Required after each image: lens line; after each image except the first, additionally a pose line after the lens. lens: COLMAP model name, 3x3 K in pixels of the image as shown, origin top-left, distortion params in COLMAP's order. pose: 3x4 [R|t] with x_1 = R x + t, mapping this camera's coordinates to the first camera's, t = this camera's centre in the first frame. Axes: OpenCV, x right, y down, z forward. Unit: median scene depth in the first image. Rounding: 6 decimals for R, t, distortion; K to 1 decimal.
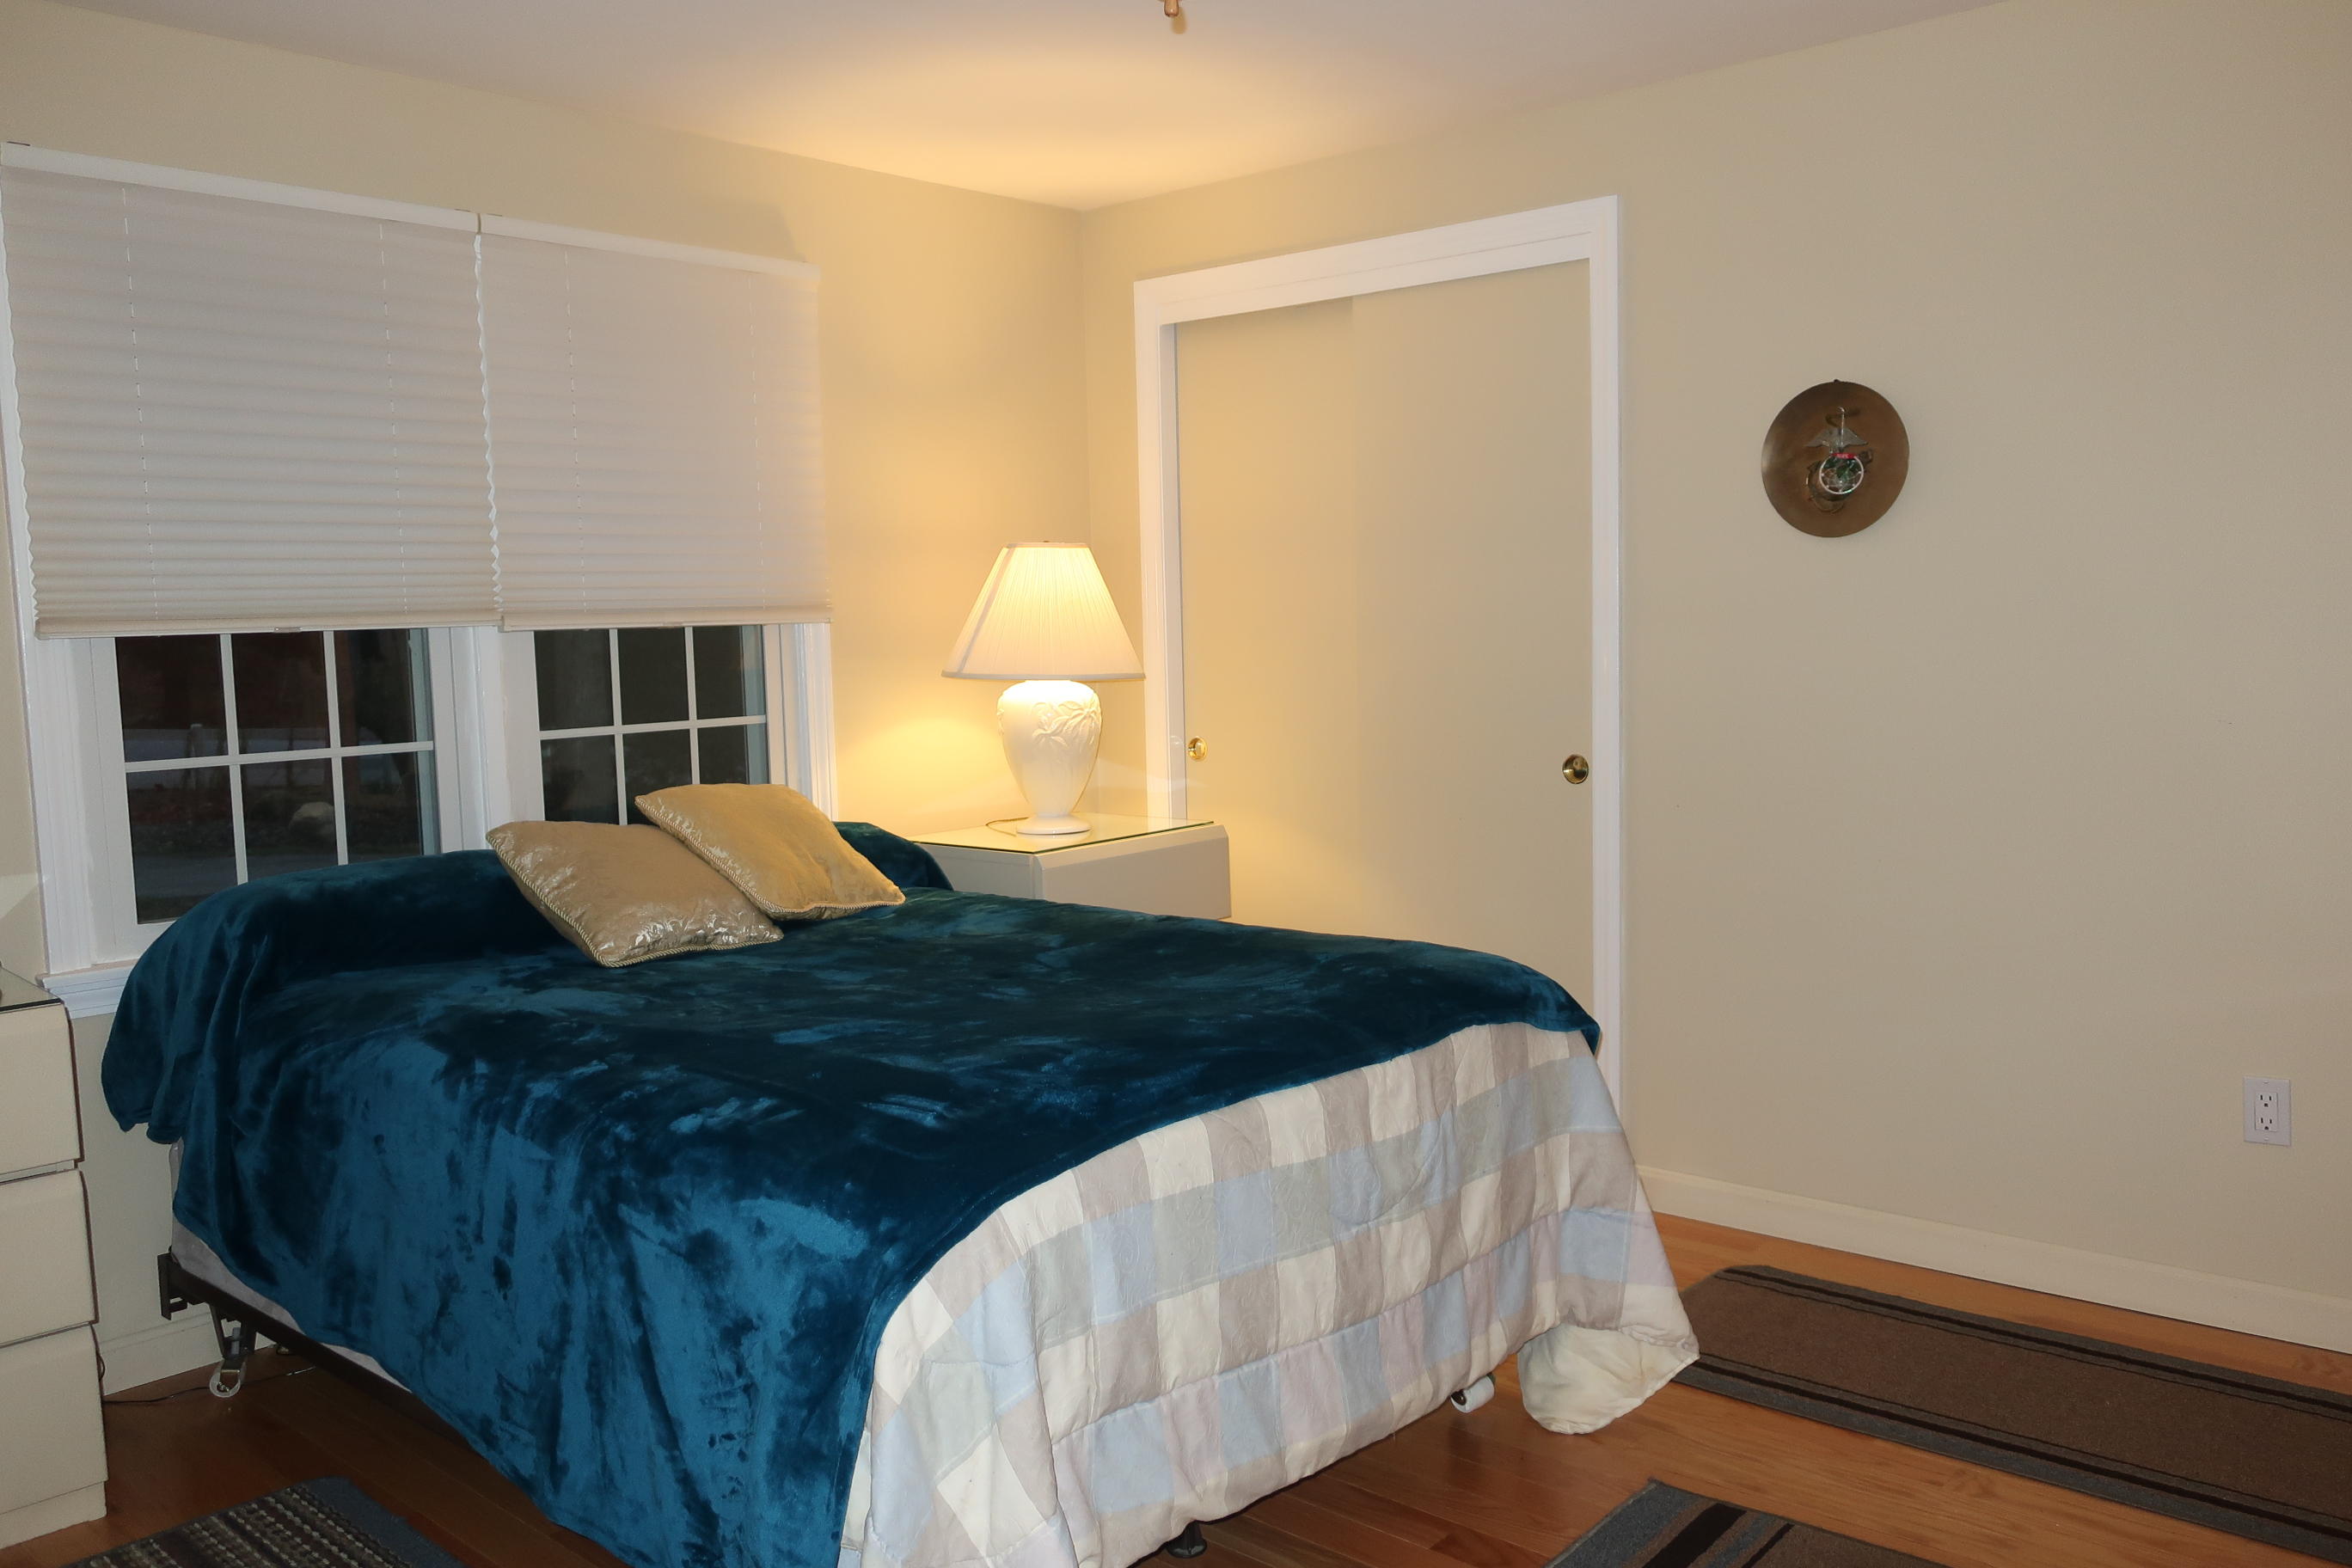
lens RADIAL K [[1840.1, 0, 1181.6], [0, 1840.1, 788.8], [0, 0, 1]] dist [0.004157, -0.013821]
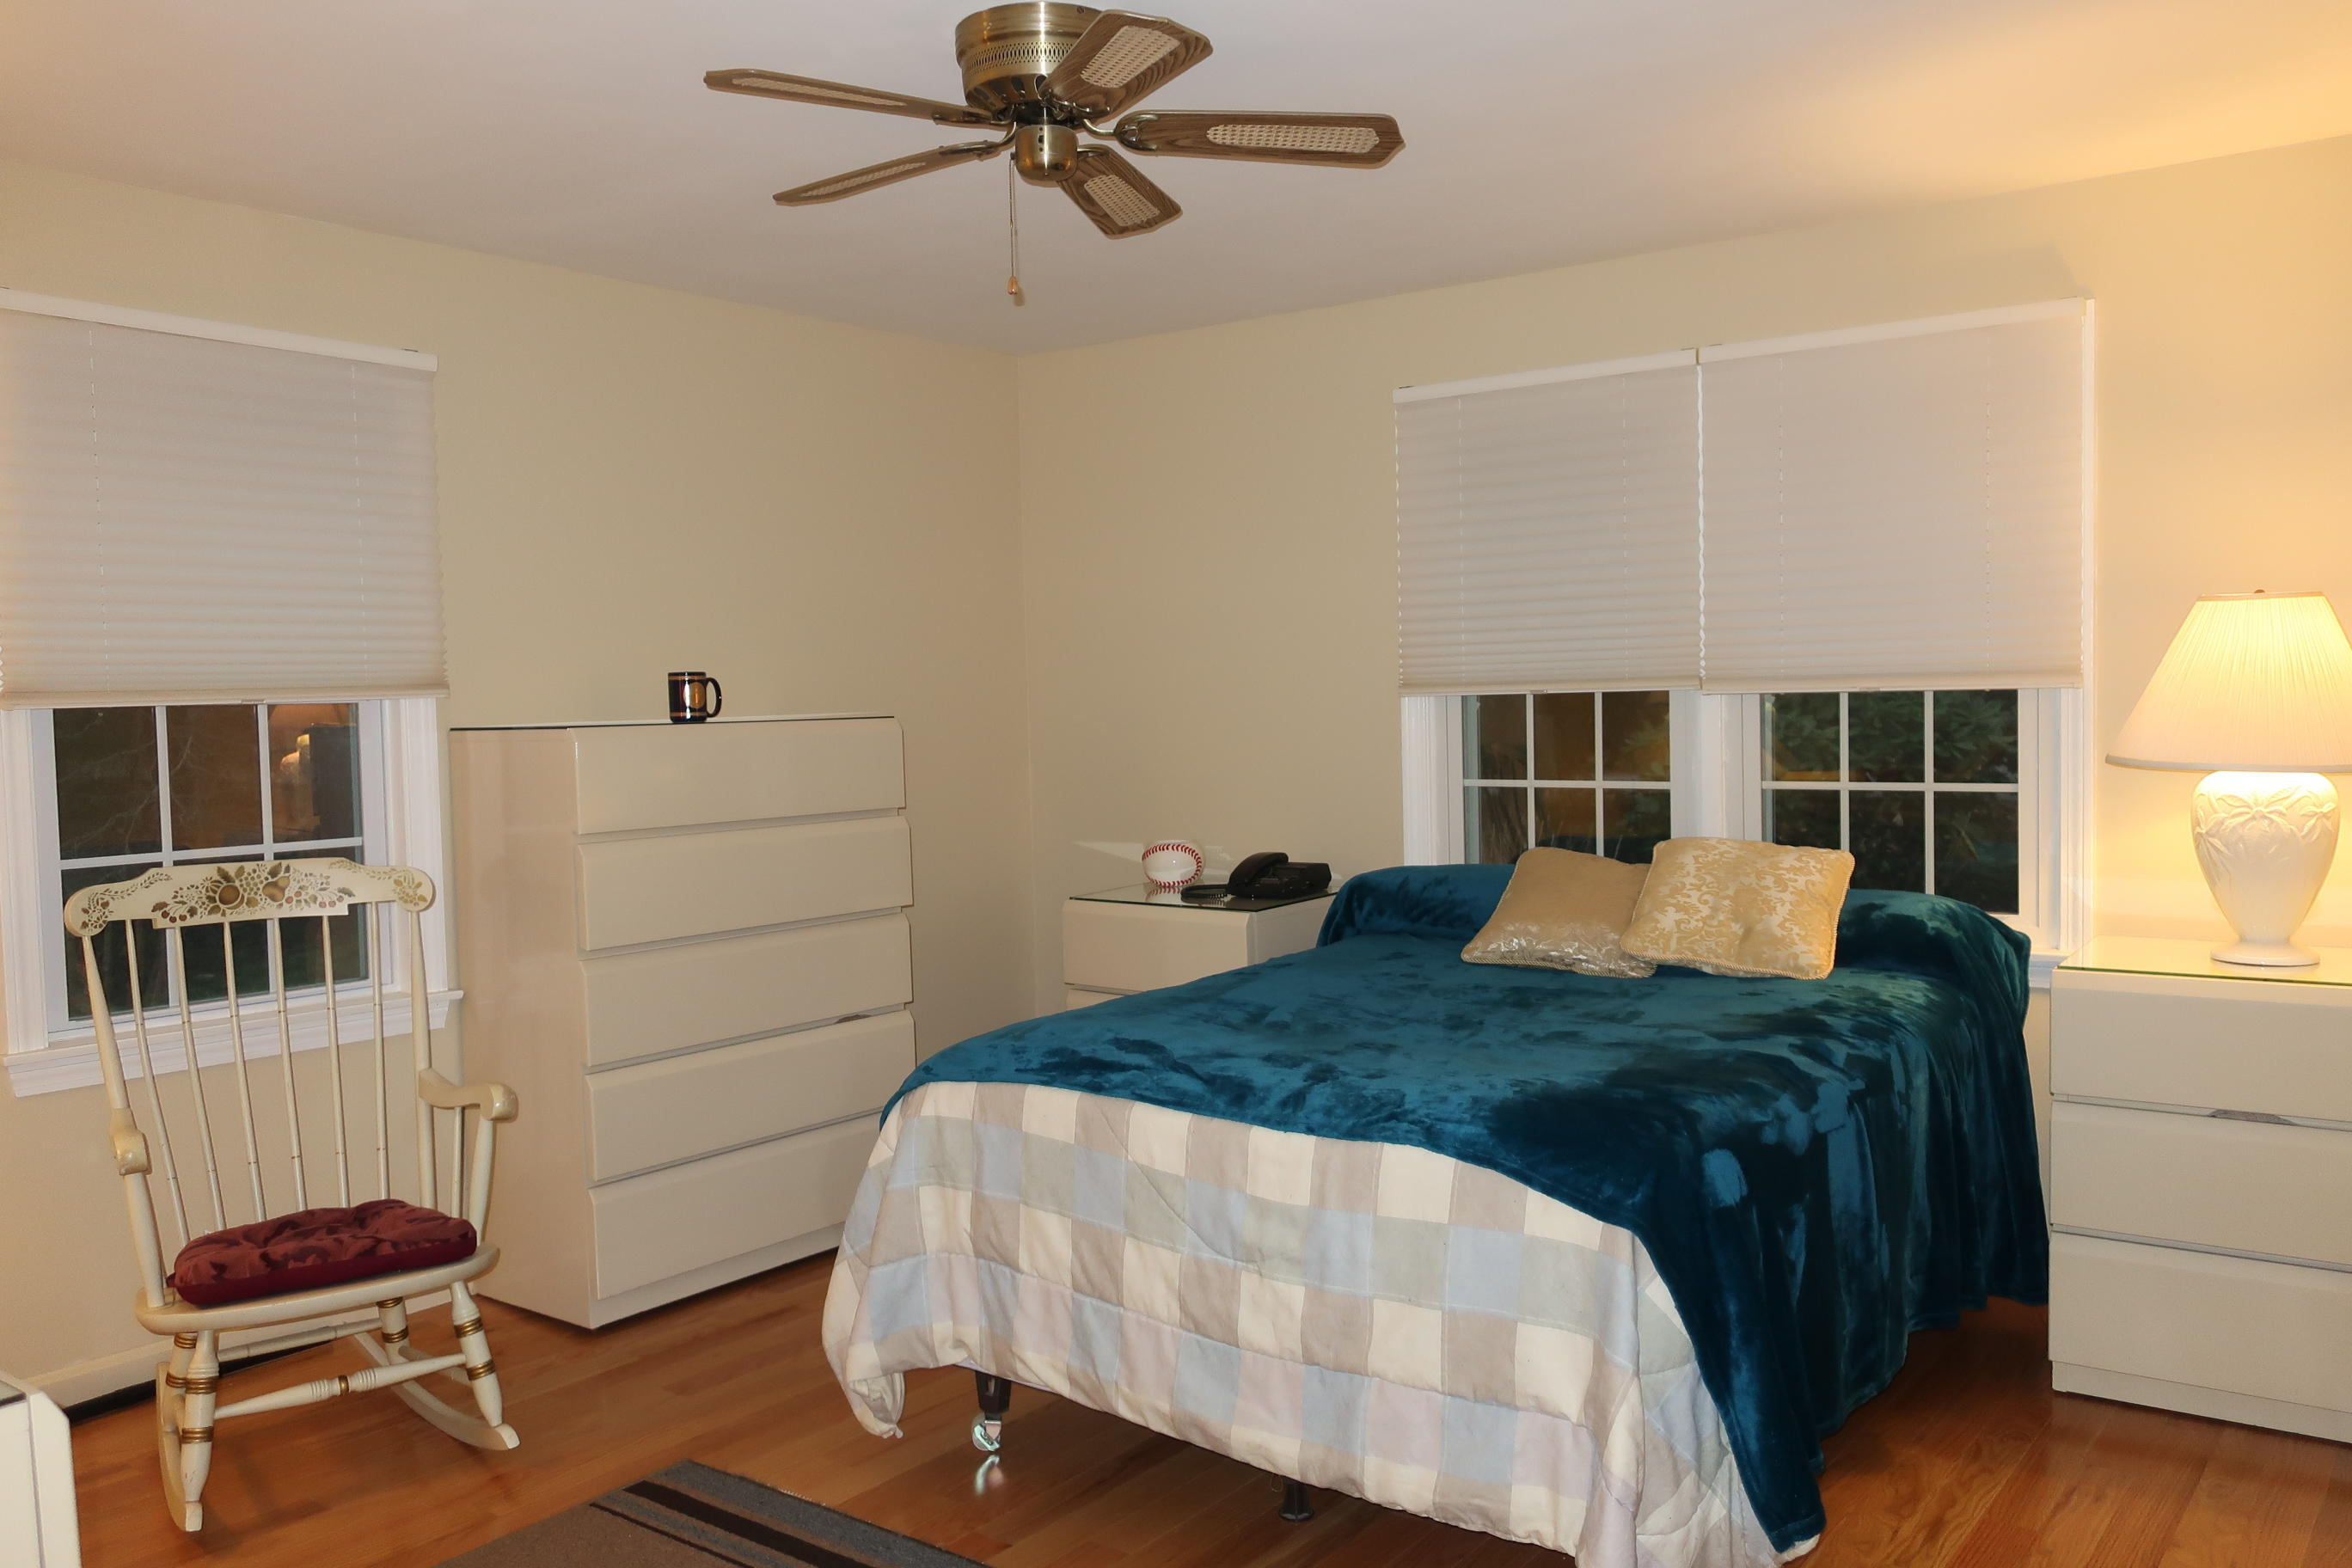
lens RADIAL K [[1840.1, 0, 1182.4], [0, 1840.1, 786.7], [0, 0, 1]] dist [0.004157, -0.013821]
pose [[0.079465, 0.076384, -0.993907, 0.777002], [-0.075810, 0.994635, 0.070379, -0.082912], [0.993951, 0.069756, 0.084830, 0.557424]]
